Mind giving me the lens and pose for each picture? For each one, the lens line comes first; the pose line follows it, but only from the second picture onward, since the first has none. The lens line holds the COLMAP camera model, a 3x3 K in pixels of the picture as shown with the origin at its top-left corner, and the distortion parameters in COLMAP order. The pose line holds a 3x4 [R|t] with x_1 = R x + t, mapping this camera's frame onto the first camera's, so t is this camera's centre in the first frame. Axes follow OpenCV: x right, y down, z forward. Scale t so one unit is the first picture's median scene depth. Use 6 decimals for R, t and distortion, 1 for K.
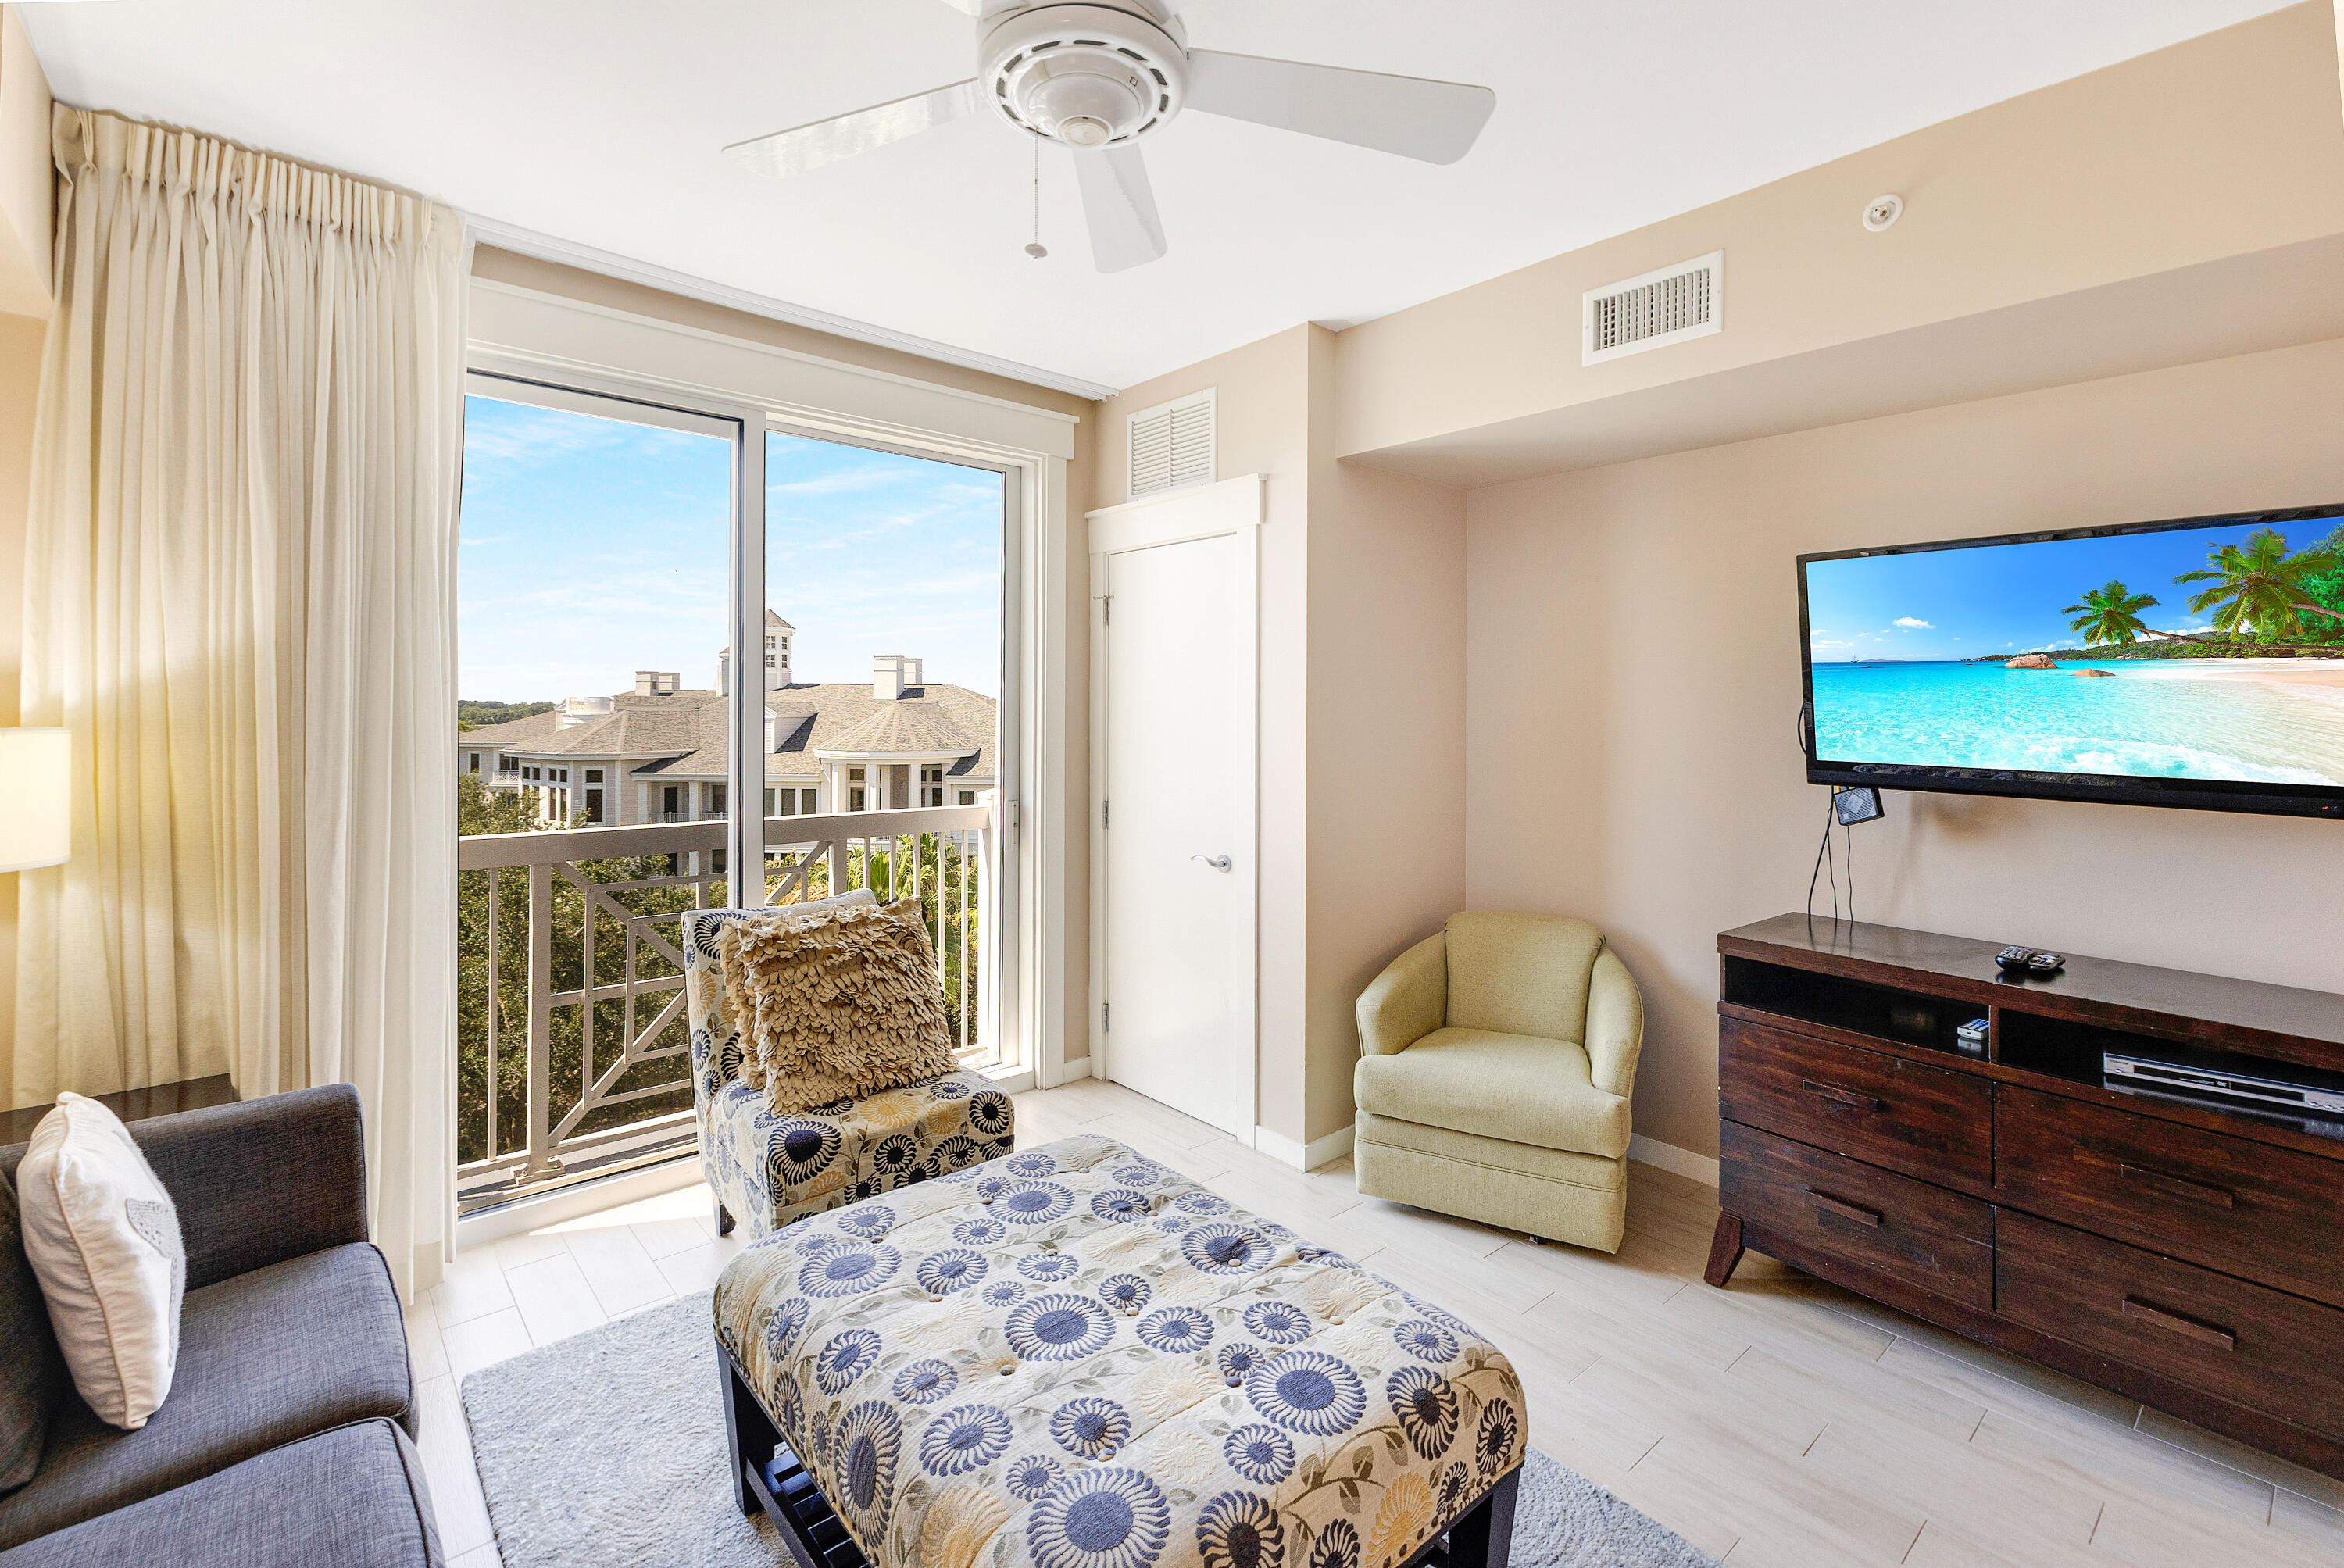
lens RADIAL K [[1043.1, 0, 1179.4], [0, 1043.1, 709.7], [0, 0, 1]] dist [0.019633, -0.001185]
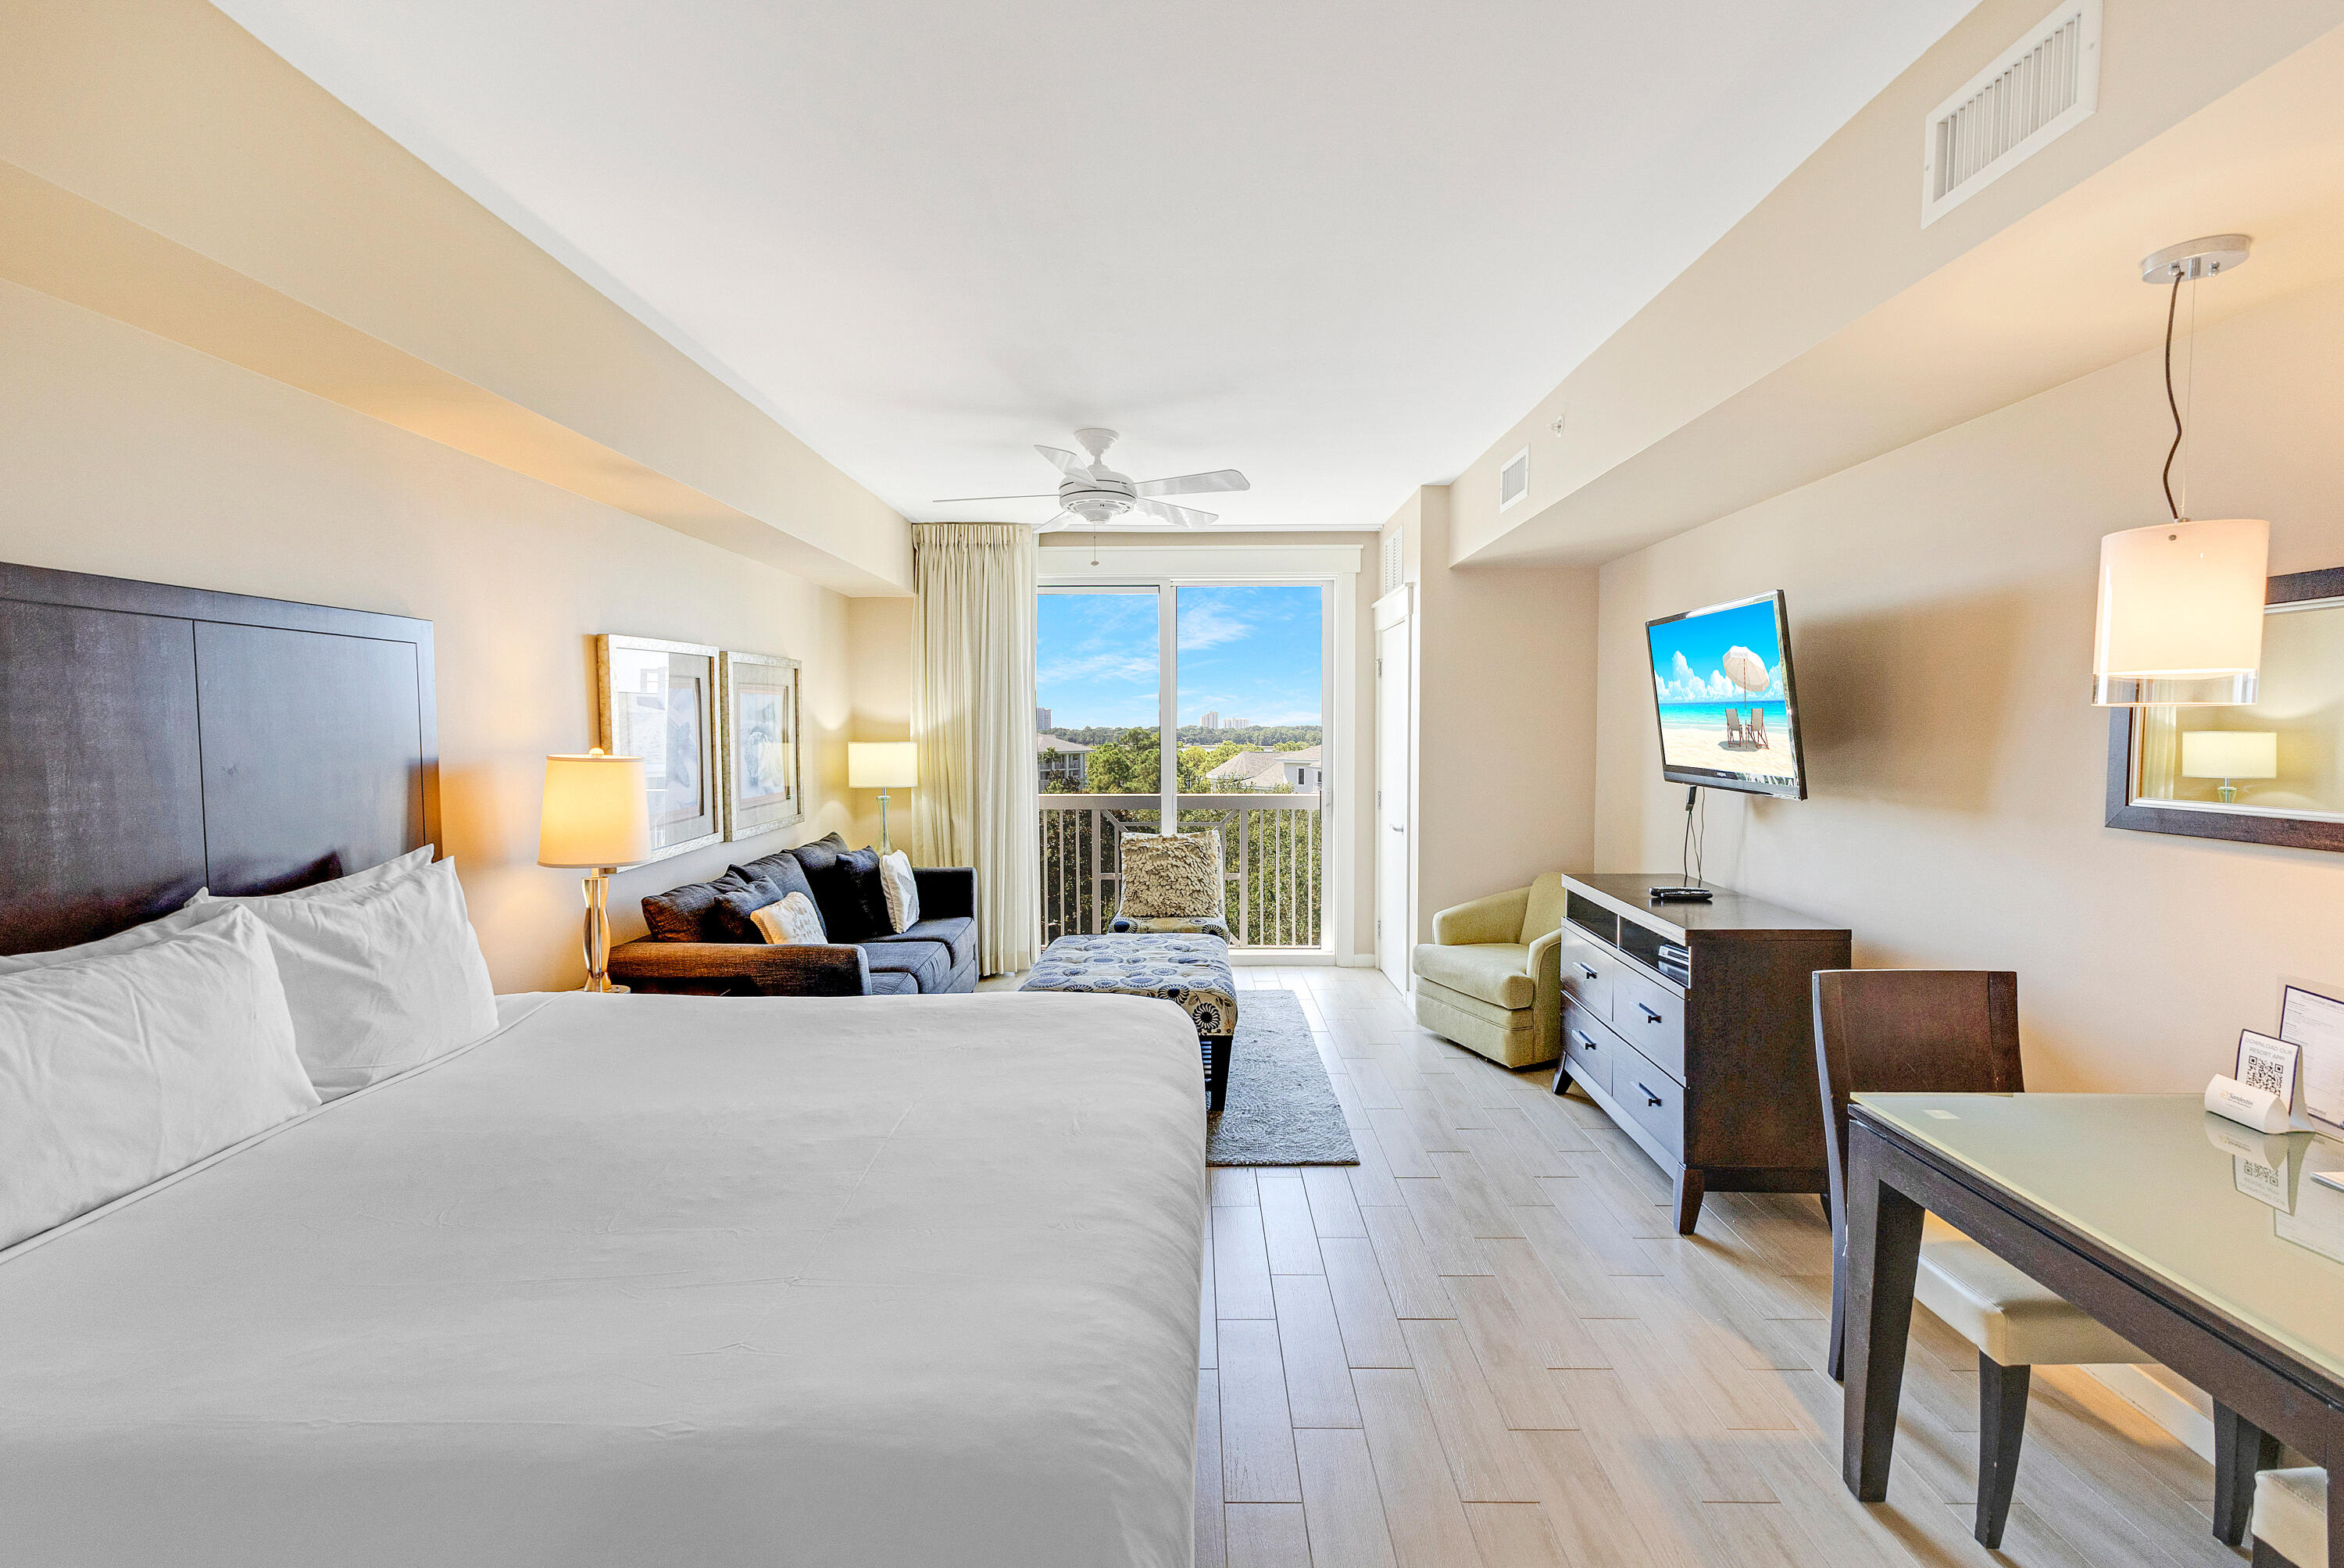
lens RADIAL K [[1043.1, 0, 1183.6], [0, 1043.1, 793.9], [0, 0, 1]] dist [0.019633, -0.001185]
pose [[0.749163, 0.032358, -0.661594, 1.077297], [0.006501, 0.998399, 0.056191, 0.002392], [0.662353, -0.046398, 0.747754, -0.514515]]
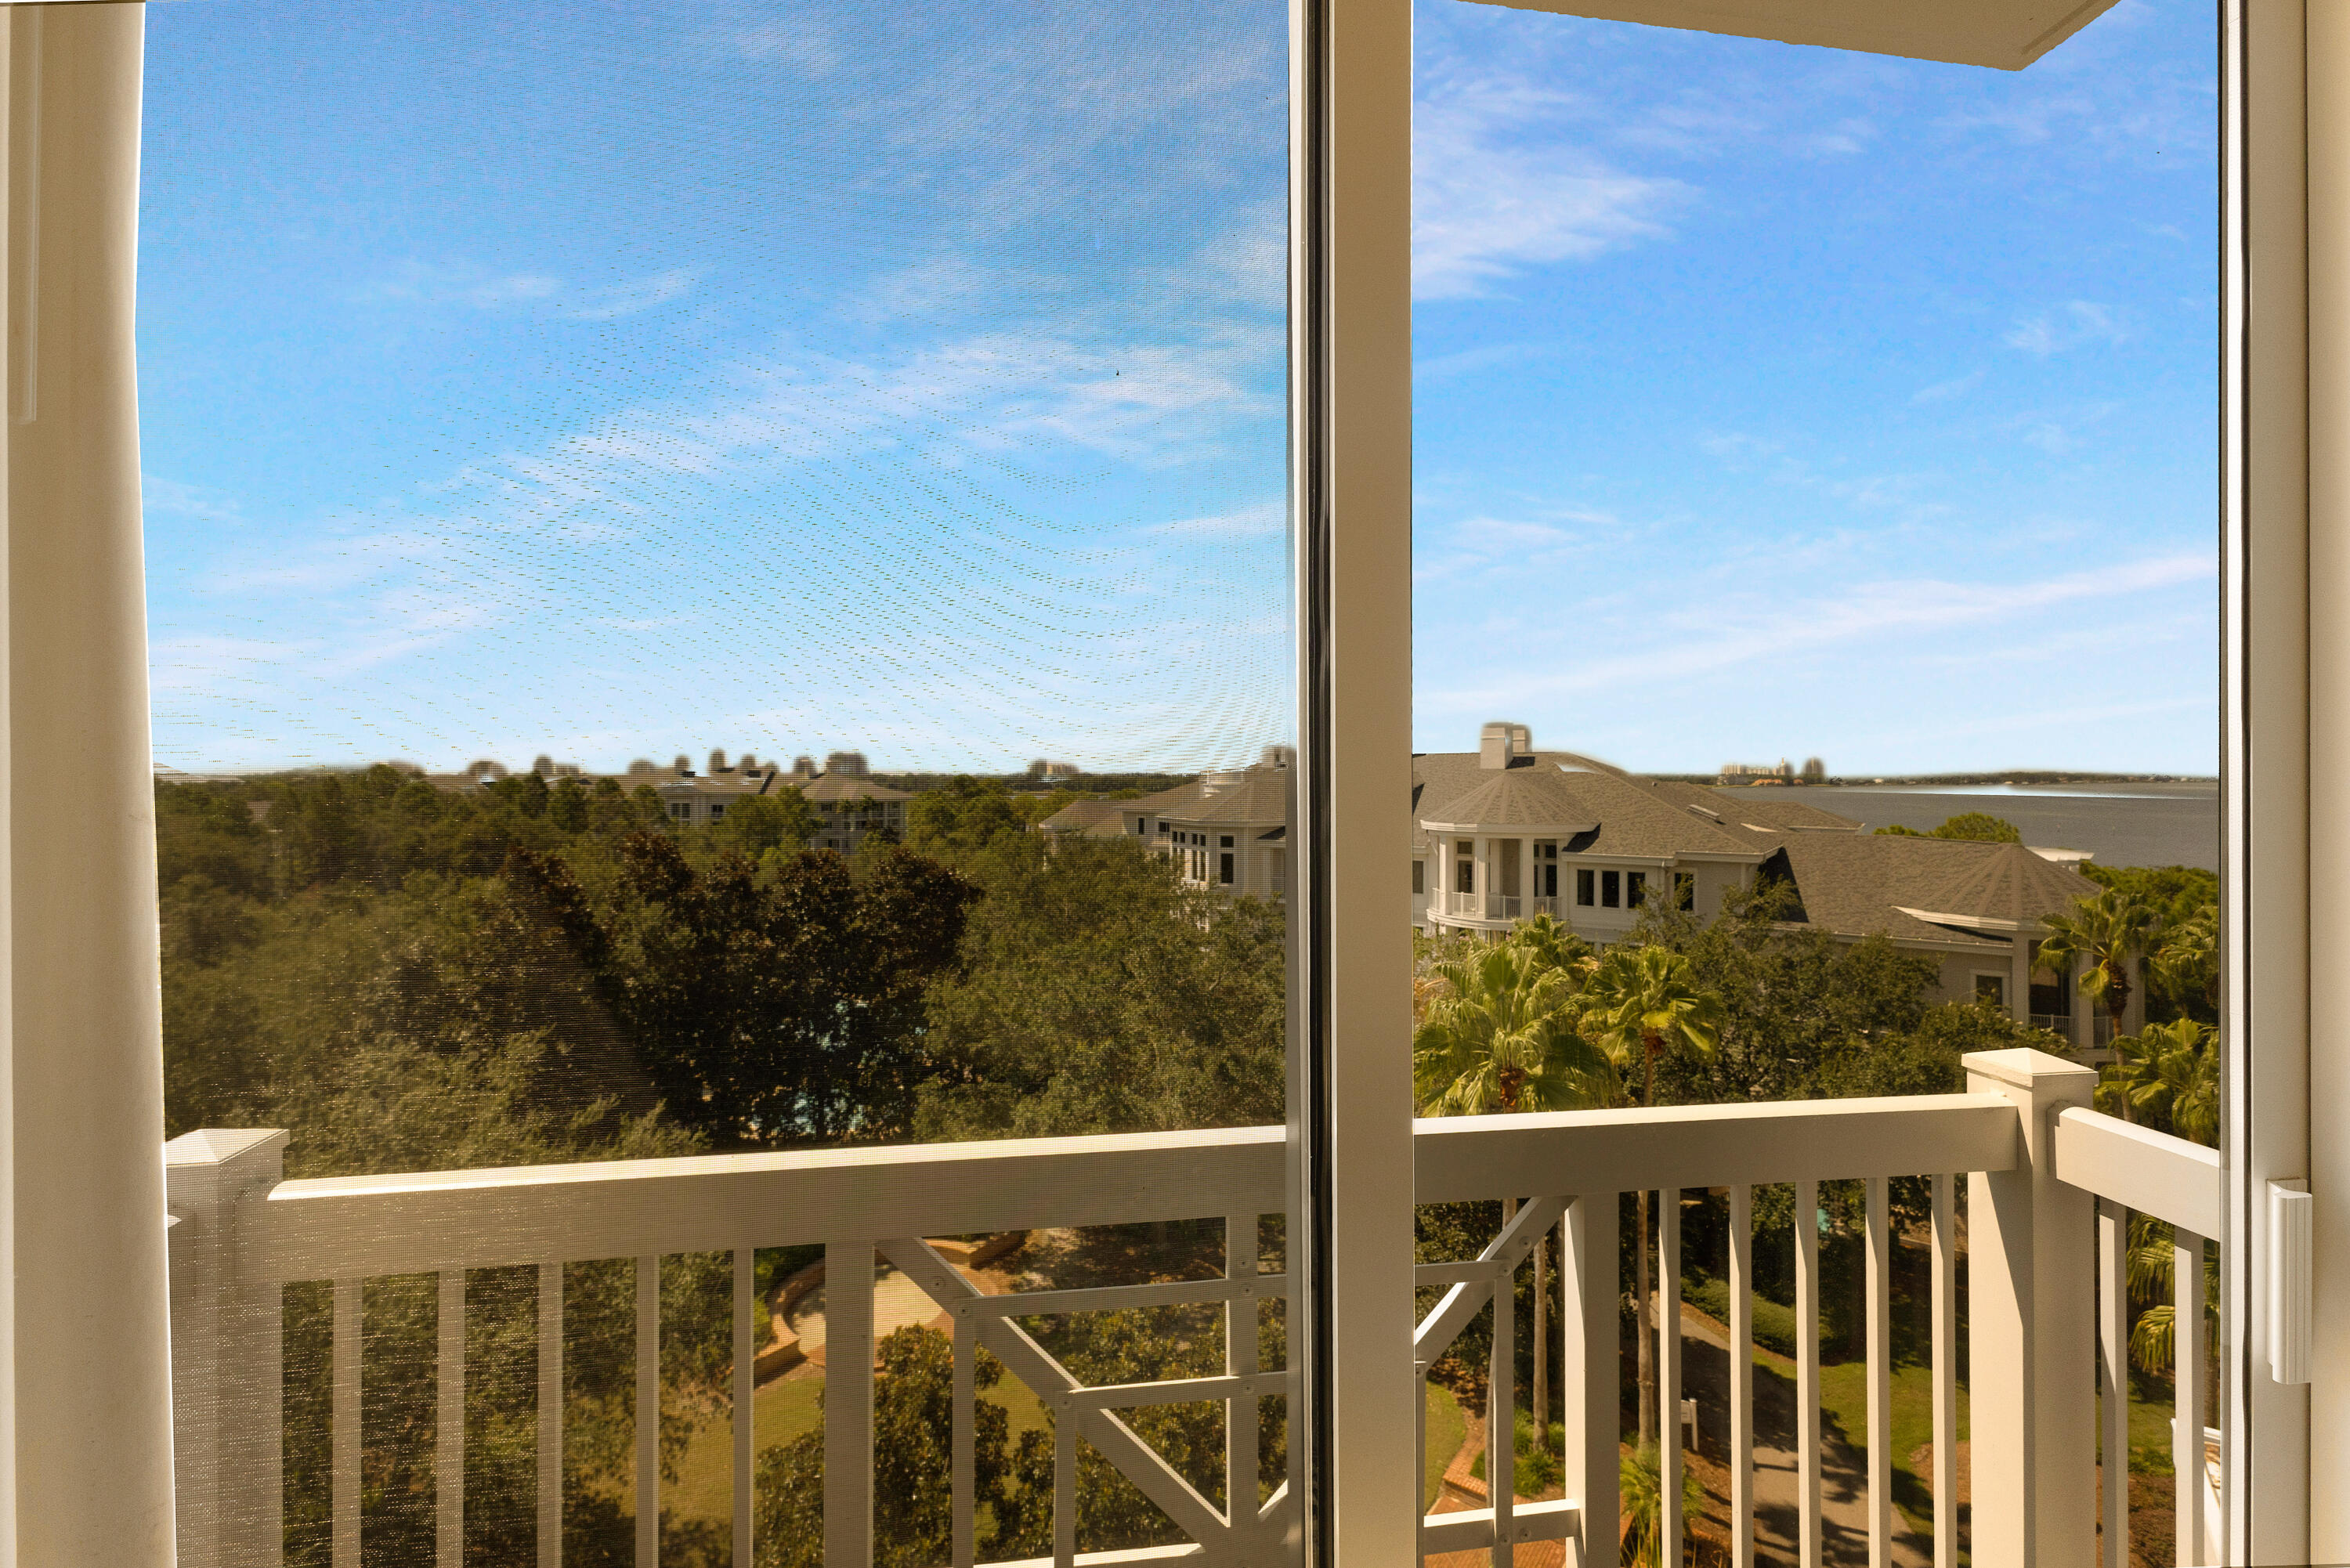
lens RADIAL K [[1045.7, 0, 1157.6], [0, 1045.7, 763.3], [0, 0, 1]] dist [0.019633, -0.001185]
pose [[0.834825, -0.012292, -0.550379, -0.233810], [0.002255, 0.999819, -0.018909, 0.043369], [0.550511, 0.014544, 0.834701, 0.725894]]
